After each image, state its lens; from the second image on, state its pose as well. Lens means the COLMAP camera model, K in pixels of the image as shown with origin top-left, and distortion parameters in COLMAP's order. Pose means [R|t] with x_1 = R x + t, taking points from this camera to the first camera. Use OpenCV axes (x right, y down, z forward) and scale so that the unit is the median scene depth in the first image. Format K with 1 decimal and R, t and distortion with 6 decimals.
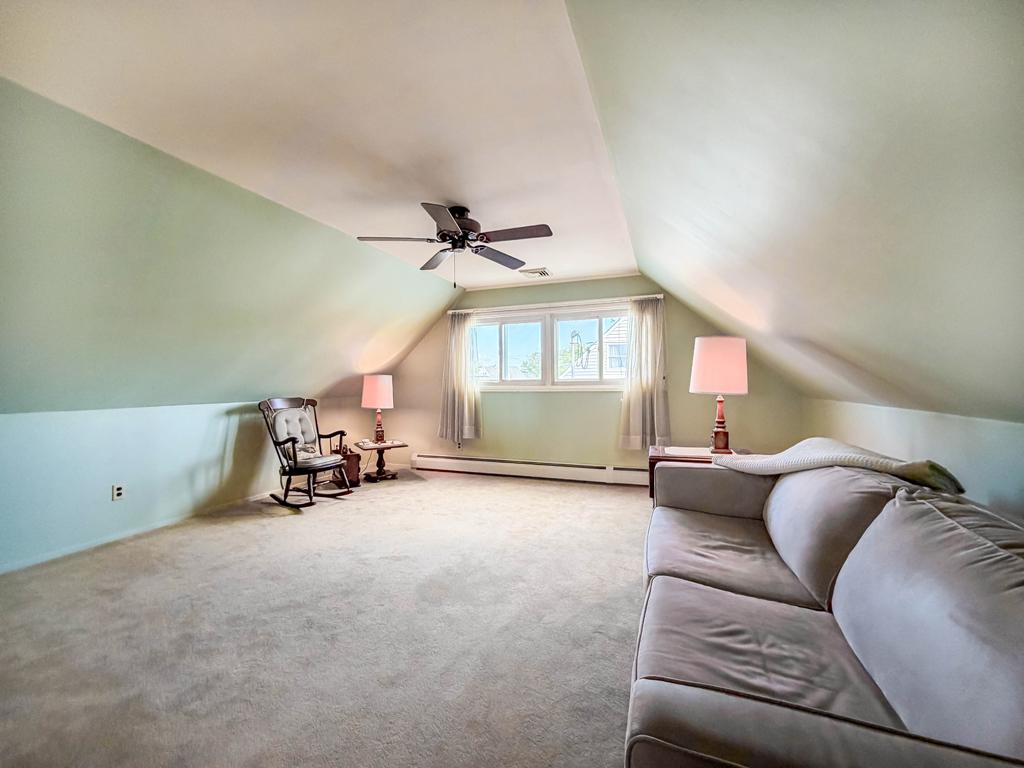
lens RADIAL K [[412.7, 0, 512.1], [0, 412.7, 384.1], [0, 0, 1]] dist [0.000404, -0.000059]
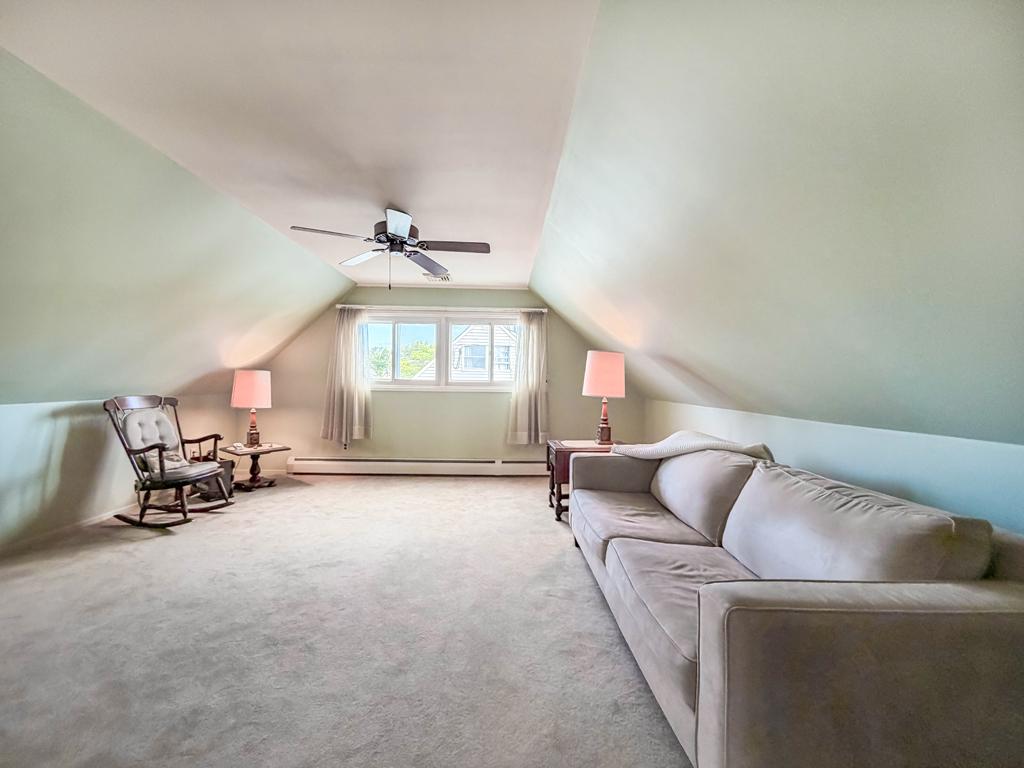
lens RADIAL K [[411.0, 0, 511.6], [0, 411.0, 383.1], [0, 0, 1]] dist [0.000377, -0.000036]
pose [[0.925803, 0.021708, 0.377382, -0.227324], [-0.023040, 0.999734, -0.000986, -0.010386], [-0.377303, -0.007782, 0.926057, -0.041929]]
